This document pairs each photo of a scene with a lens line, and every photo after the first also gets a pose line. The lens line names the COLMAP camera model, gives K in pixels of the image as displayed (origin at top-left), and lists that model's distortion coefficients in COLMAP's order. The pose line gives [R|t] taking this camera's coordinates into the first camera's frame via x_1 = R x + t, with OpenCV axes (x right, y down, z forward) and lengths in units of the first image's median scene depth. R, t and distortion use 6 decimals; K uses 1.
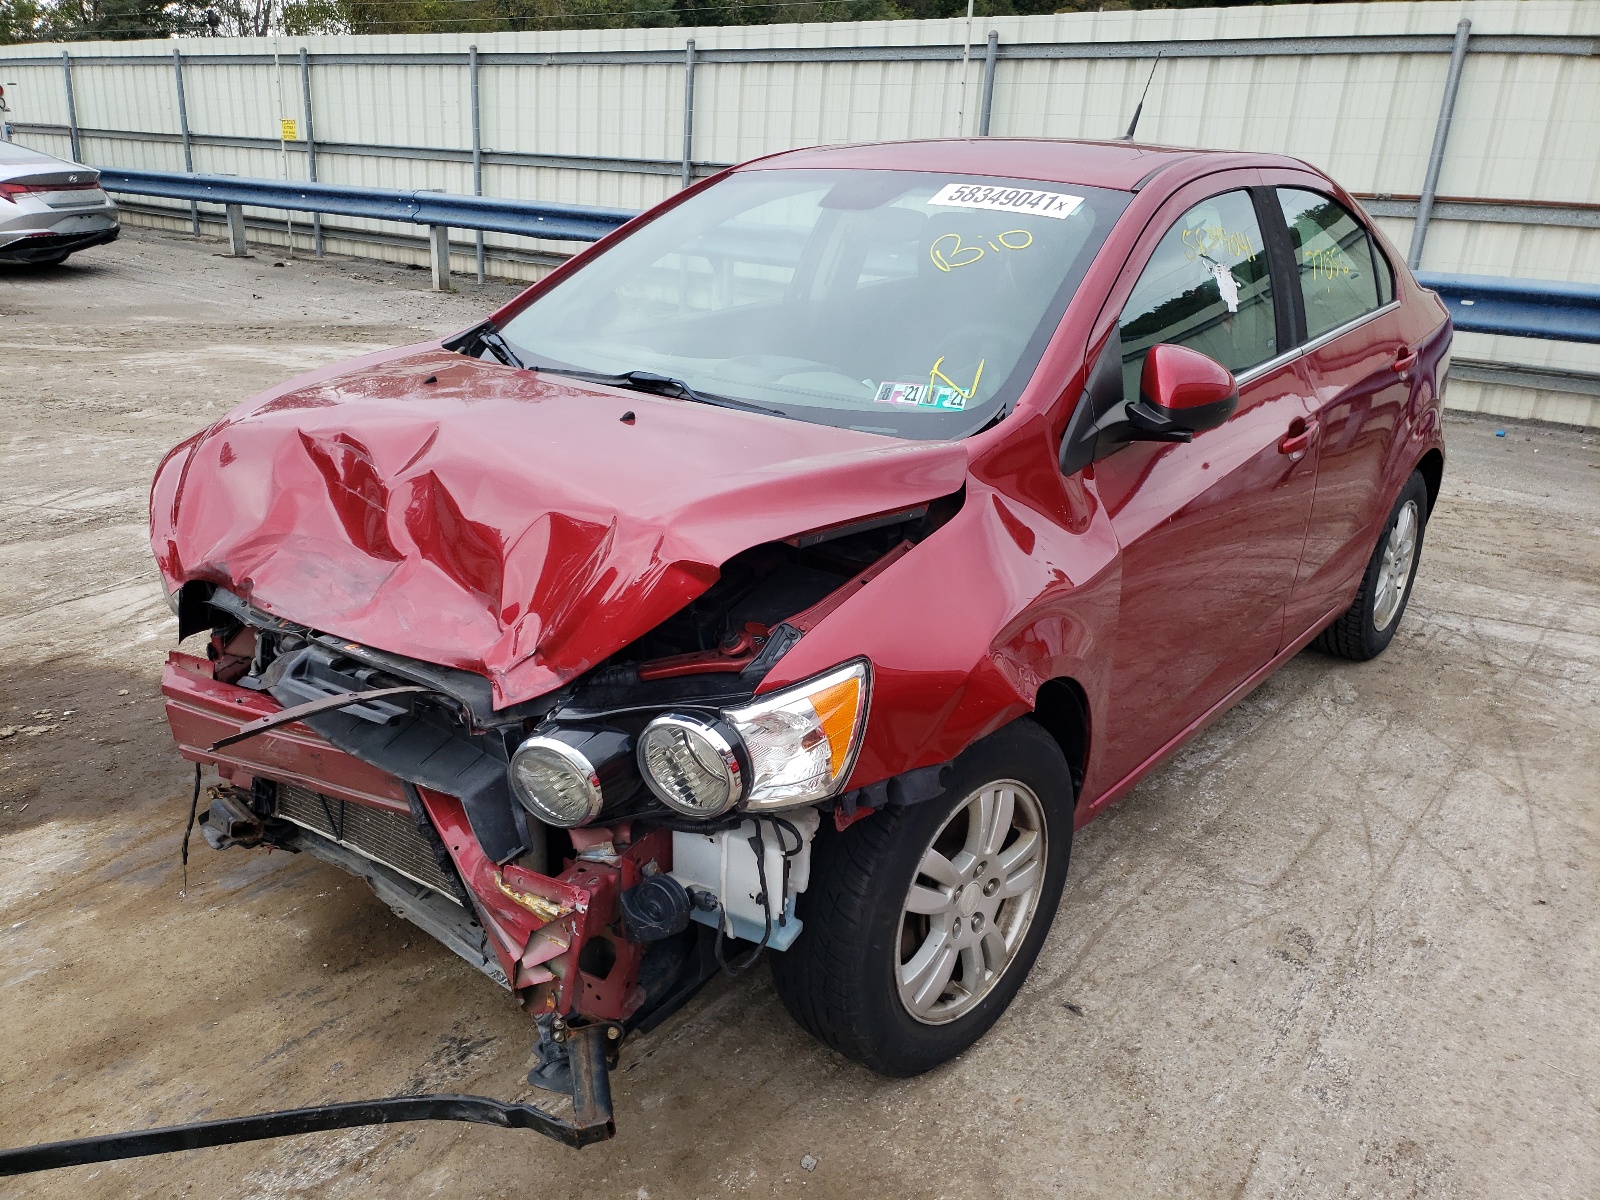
lens RADIAL K [[1259.0, 0, 801.5], [0, 1259.0, 644.2], [0, 0, 1]] dist [-0.007710, -0.007758]
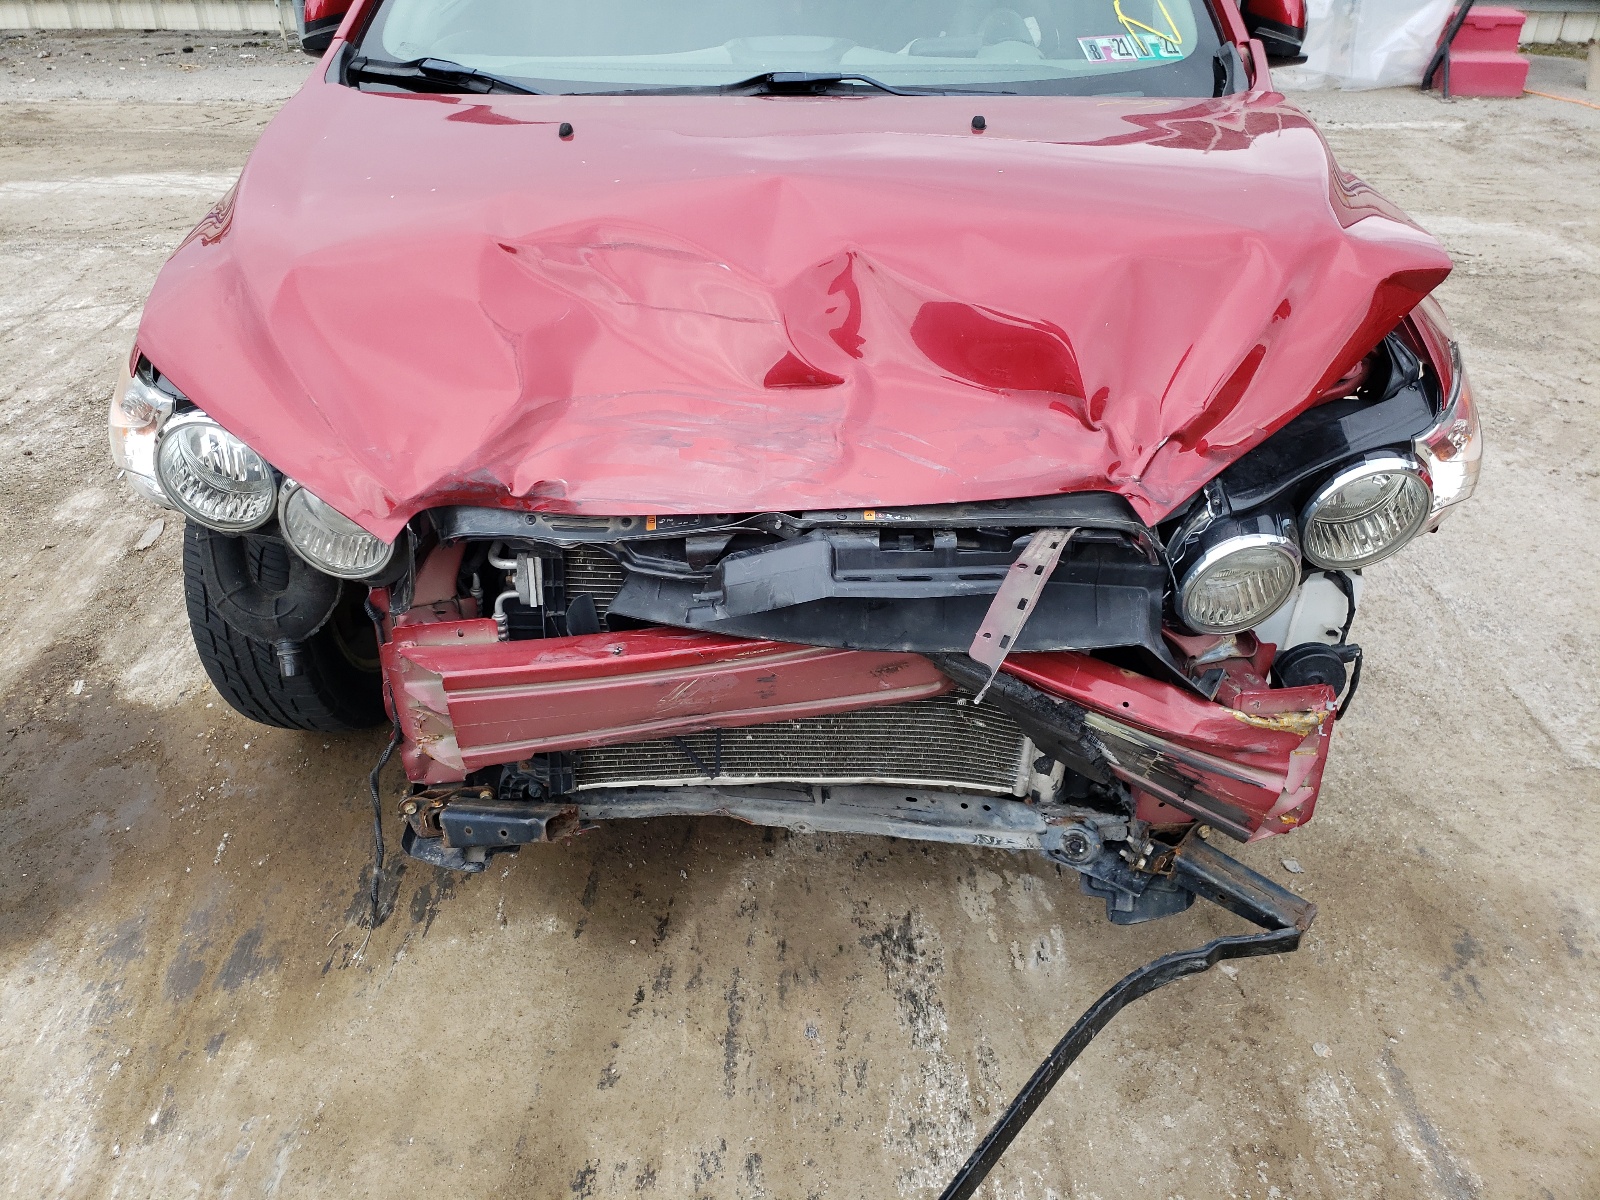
lens RADIAL K [[1283.8, 0, 800.0], [0, 1283.8, 600.0], [0, 0, 1]] dist [0.007126, 0.002968]
pose [[0.817293, -0.343500, 0.462644, -0.633266], [0.239867, 0.932833, 0.268860, -0.135959], [-0.523923, -0.108765, 0.844793, 0.327946]]
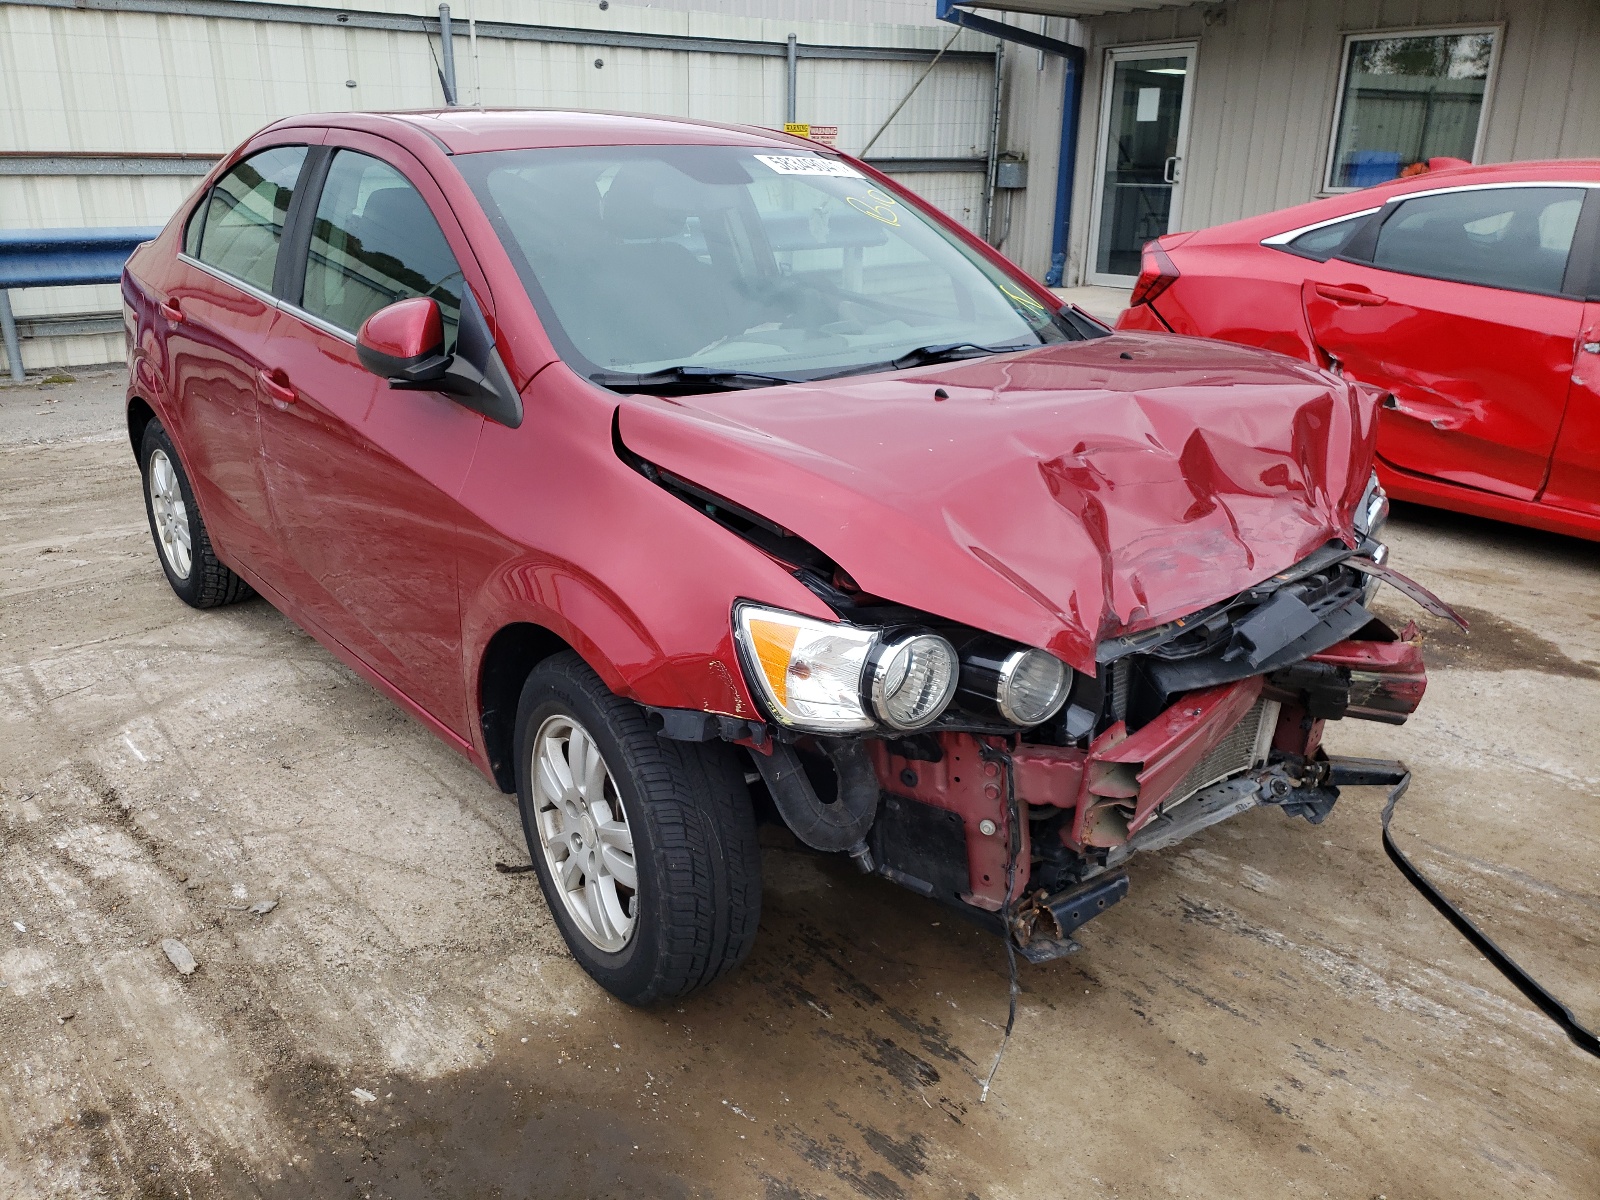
lens RADIAL K [[1239.0, 0, 800.0], [0, 1239.0, 600.0], [0, 0, 1]] dist [-0.002884, 0.004262]
pose [[0.216849, -0.367744, 0.904290, -1.279402], [0.351802, 0.893528, 0.279005, -0.390600], [-0.910611, 0.257629, 0.323134, 0.879727]]
